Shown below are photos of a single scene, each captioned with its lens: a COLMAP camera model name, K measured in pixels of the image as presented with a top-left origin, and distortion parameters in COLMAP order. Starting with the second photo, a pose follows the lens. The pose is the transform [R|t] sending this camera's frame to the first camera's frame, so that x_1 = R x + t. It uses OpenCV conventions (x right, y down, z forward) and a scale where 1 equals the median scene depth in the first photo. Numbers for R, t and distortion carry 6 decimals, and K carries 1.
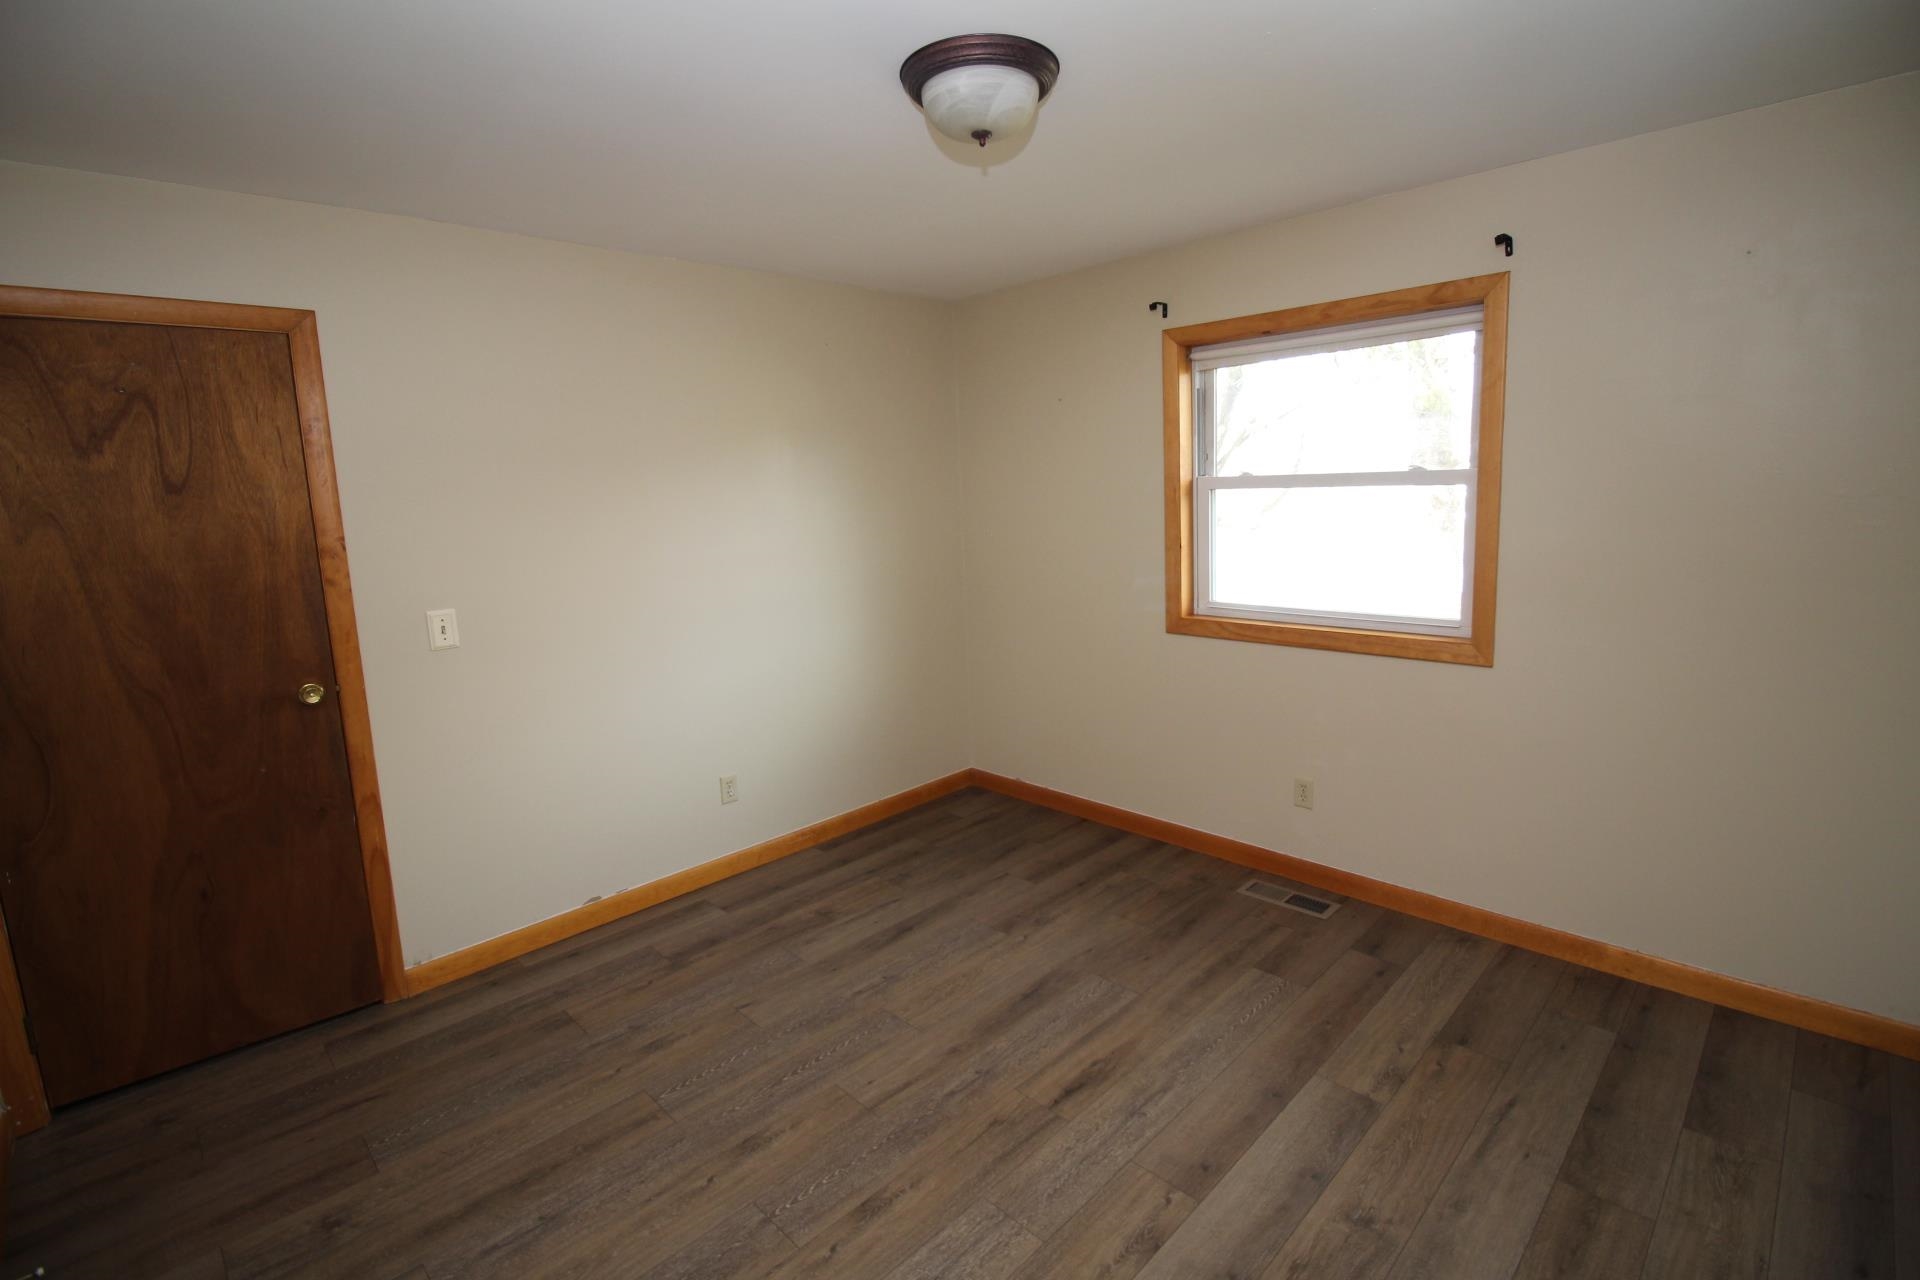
lens RADIAL K [[895.6, 0, 974.6], [0, 895.6, 635.4], [0, 0, 1]] dist [-0.000166, -0.003330]
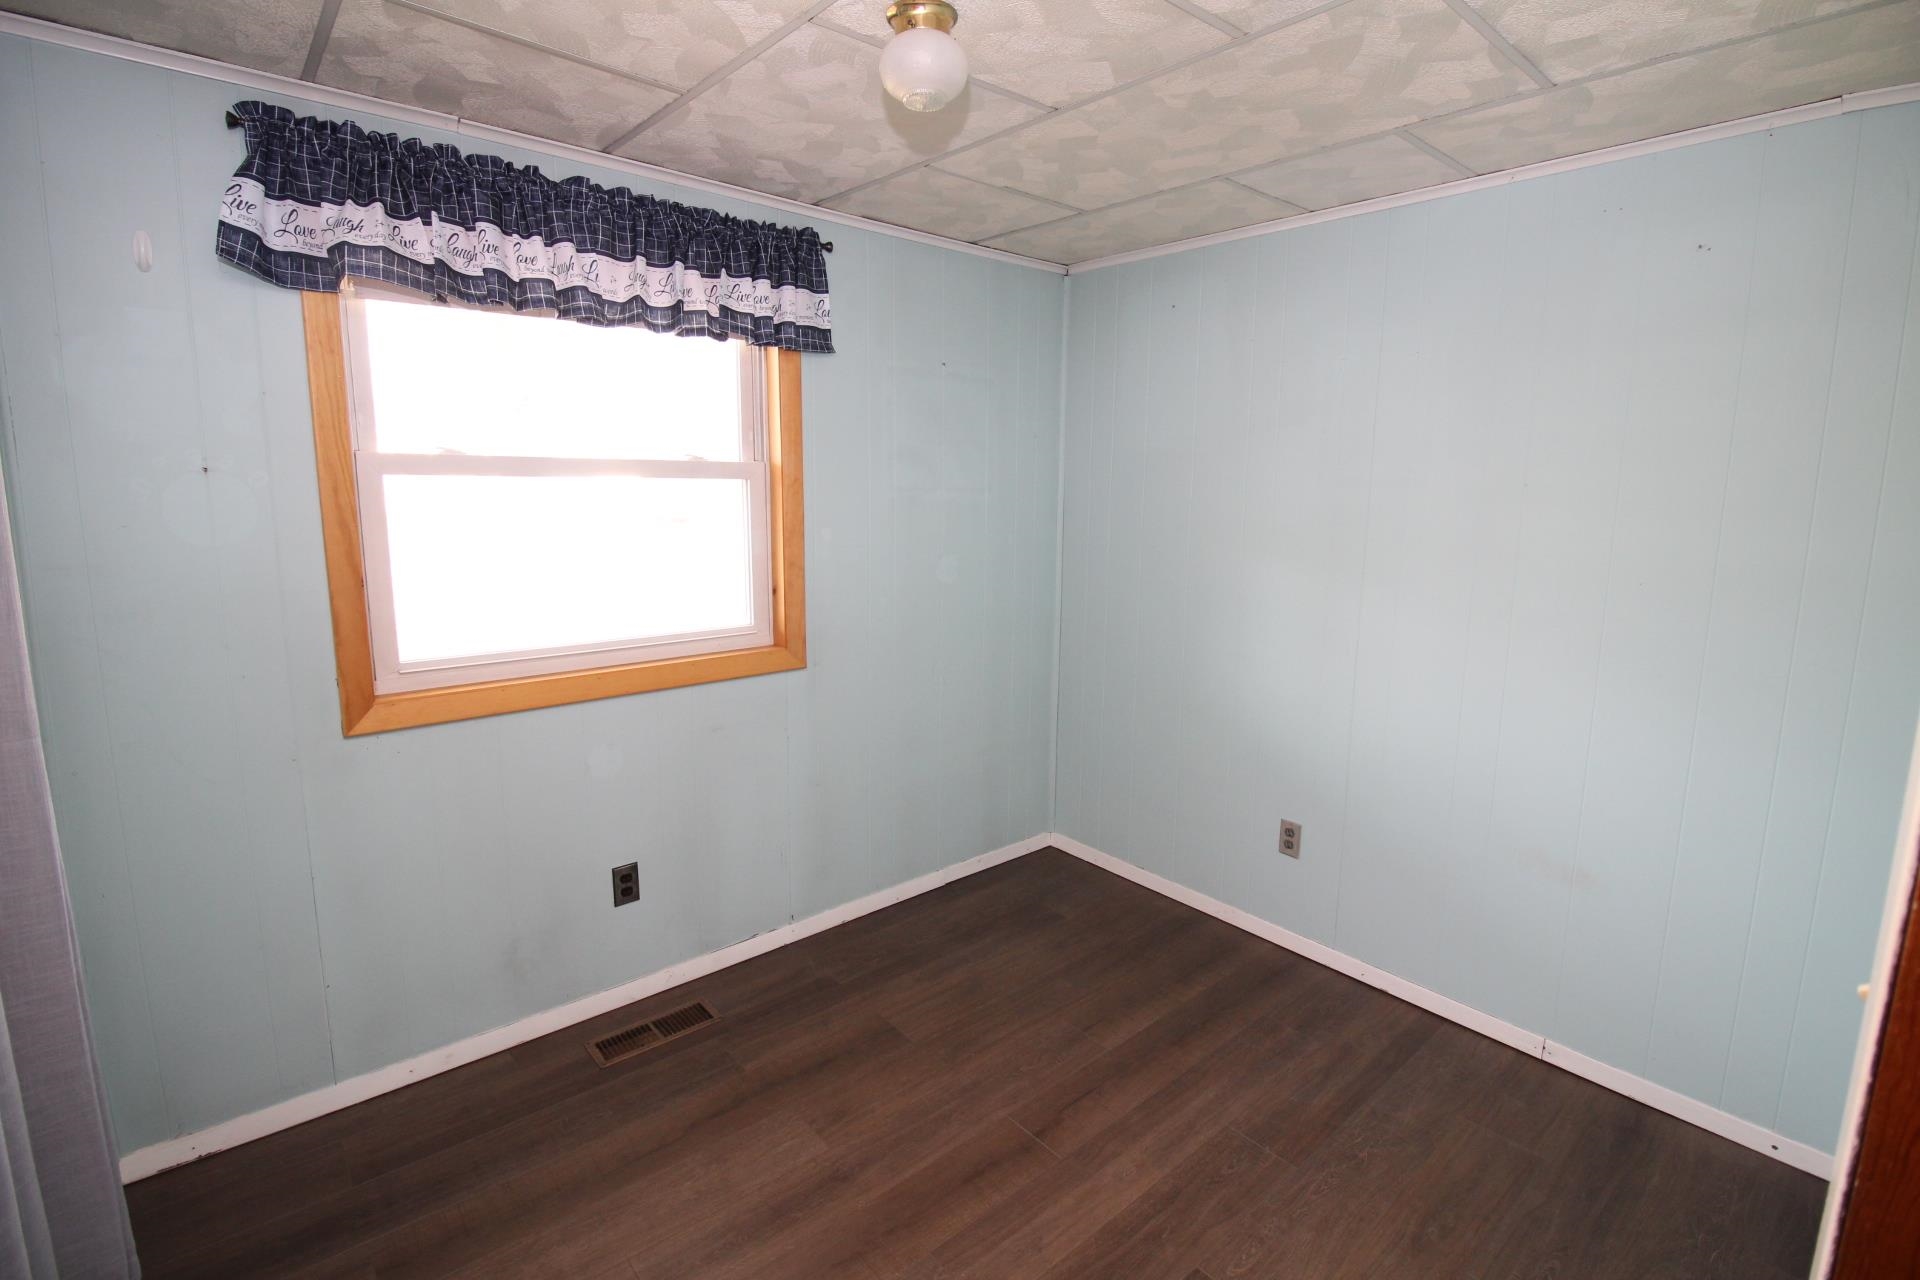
lens RADIAL K [[895.6, 0, 971.7], [0, 895.6, 628.6], [0, 0, 1]] dist [-0.000166, -0.003330]
pose [[0.069370, -0.130218, 0.989056, -0.363412], [0.148831, 0.981699, 0.118811, -0.093094], [-0.986426, 0.138961, 0.087481, 0.712109]]
